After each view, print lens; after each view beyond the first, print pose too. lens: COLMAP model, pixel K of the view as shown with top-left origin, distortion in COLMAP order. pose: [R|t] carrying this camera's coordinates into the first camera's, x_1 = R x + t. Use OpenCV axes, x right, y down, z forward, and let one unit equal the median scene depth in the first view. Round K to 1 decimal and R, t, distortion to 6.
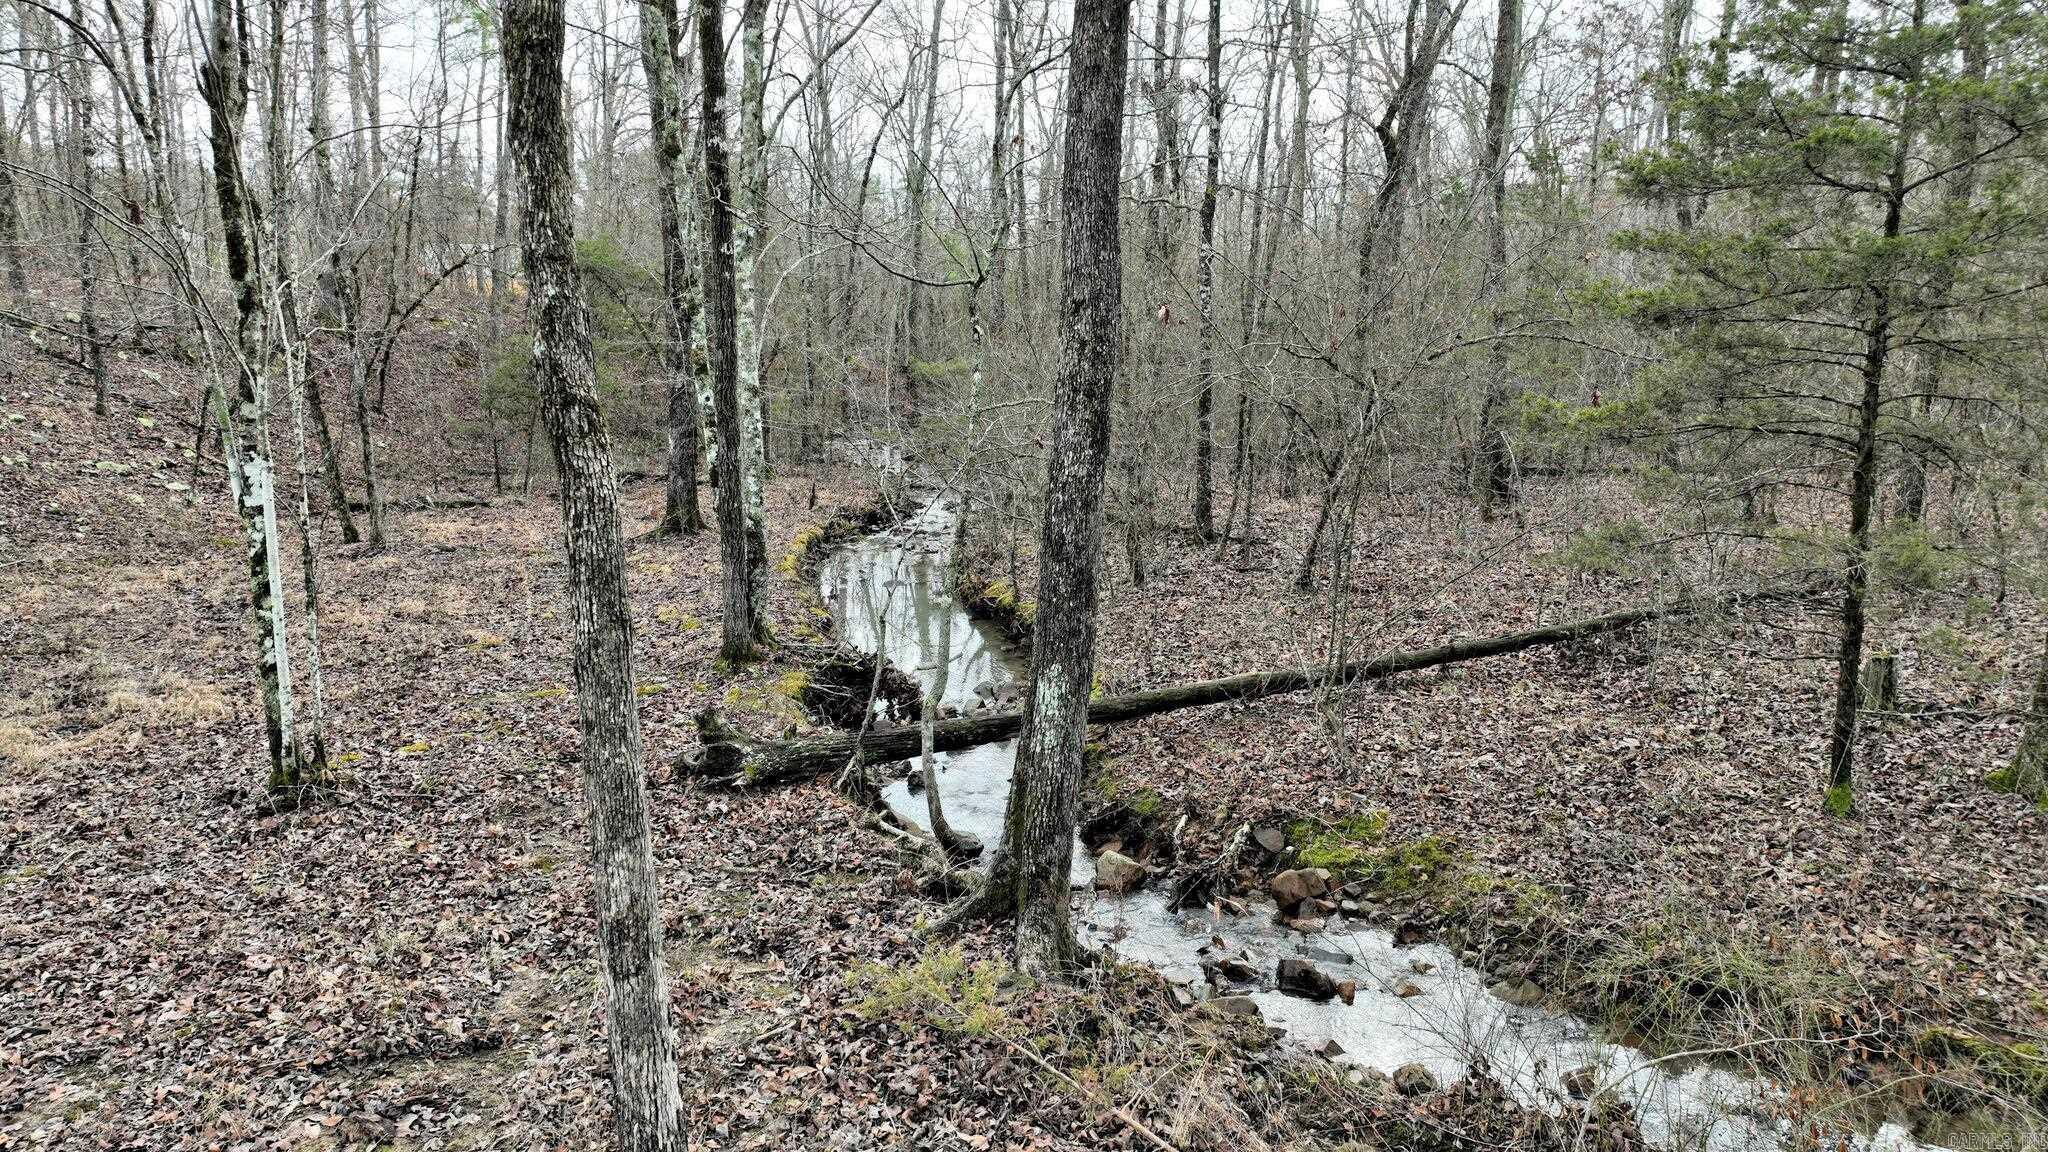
lens RADIAL K [[1440.6, 0, 1026.8], [0, 1440.6, 579.3], [0, 0, 1]] dist [-0.006195, 0.021120]
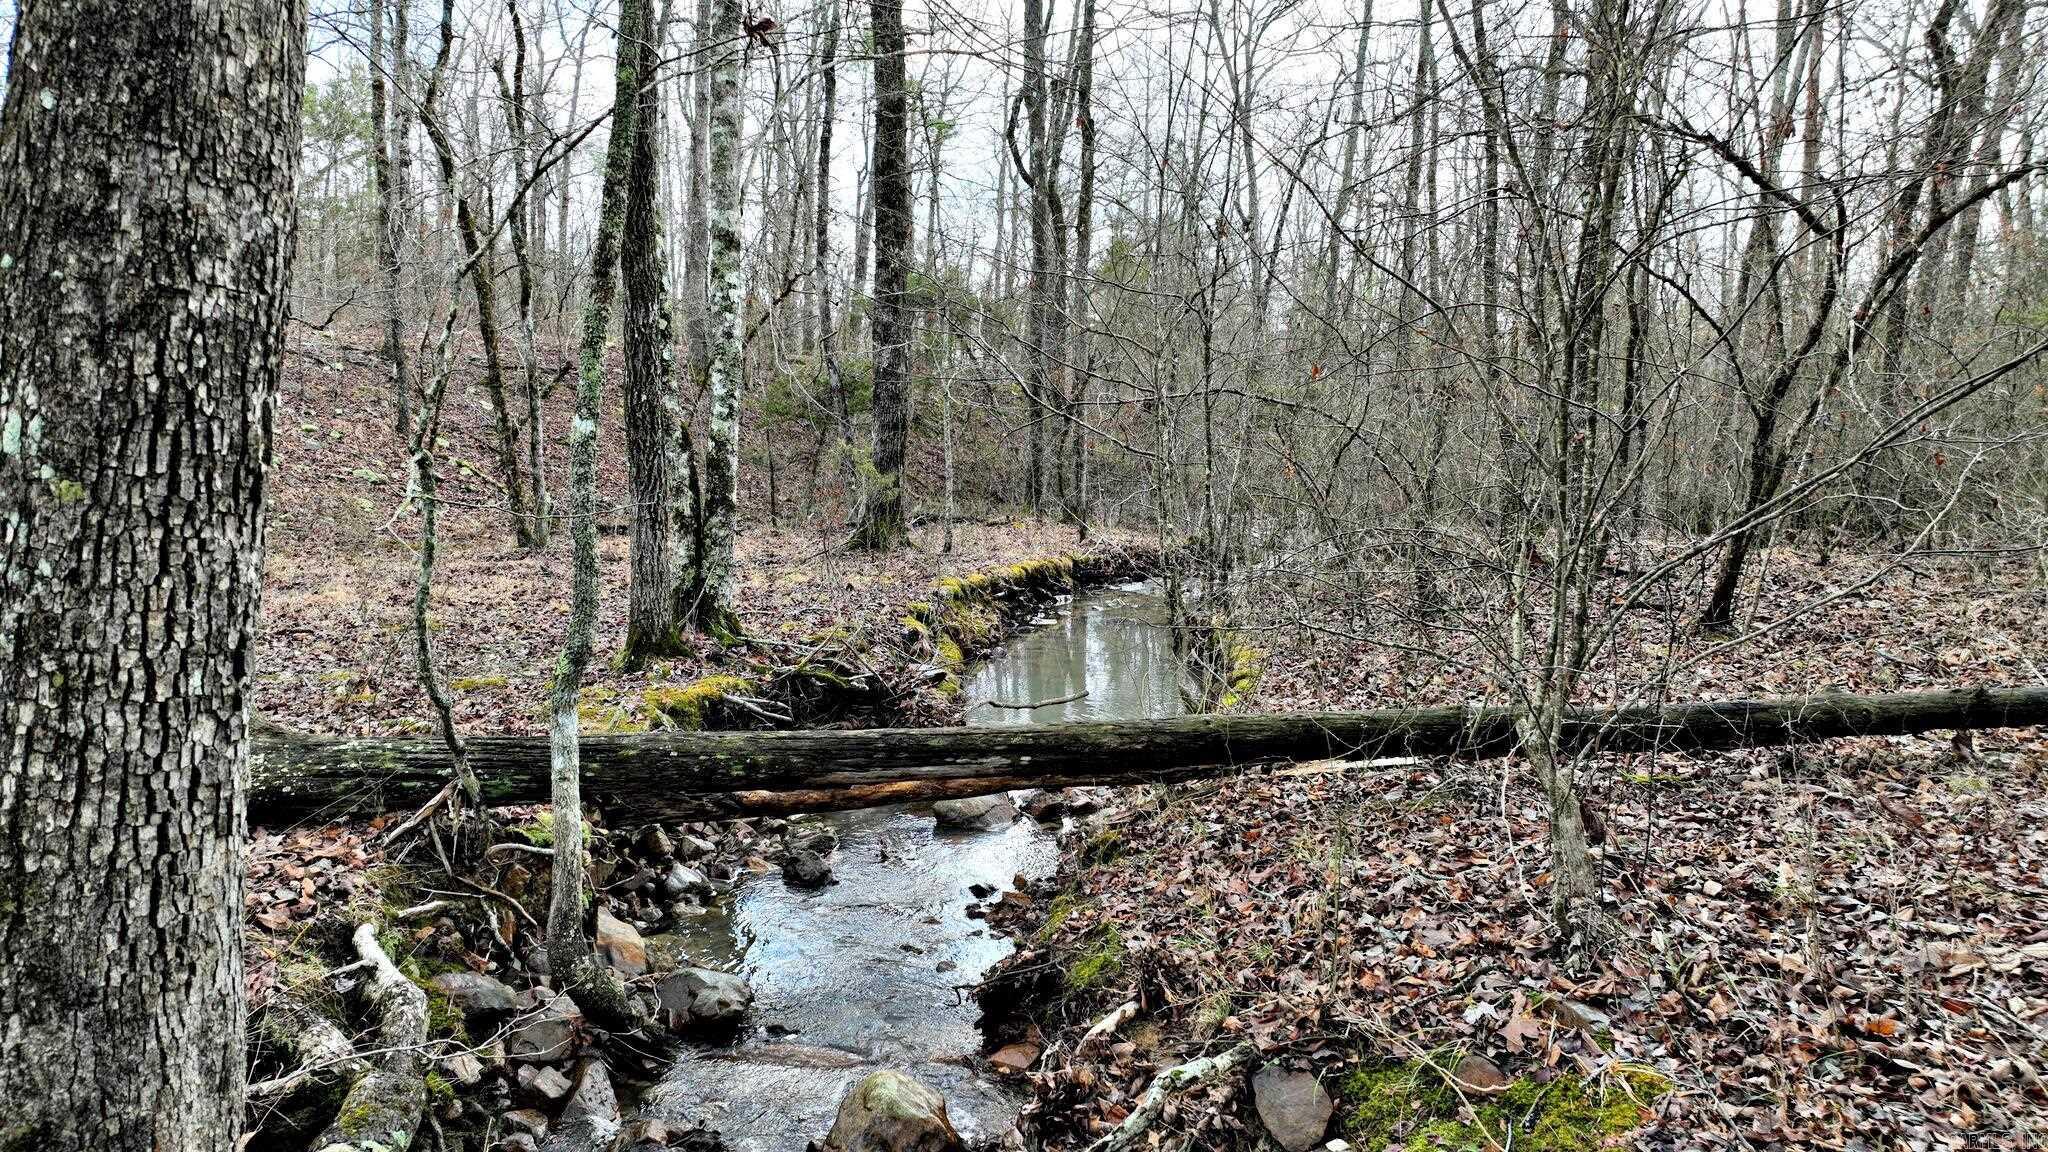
lens RADIAL K [[1440.6, 0, 1020.1], [0, 1440.6, 571.6], [0, 0, 1]] dist [-0.006195, 0.021120]
pose [[0.940530, 0.032103, -0.338190, 0.195223], [-0.062800, 0.994797, -0.080218, 0.074667], [0.333855, 0.096686, 0.937653, 0.567583]]
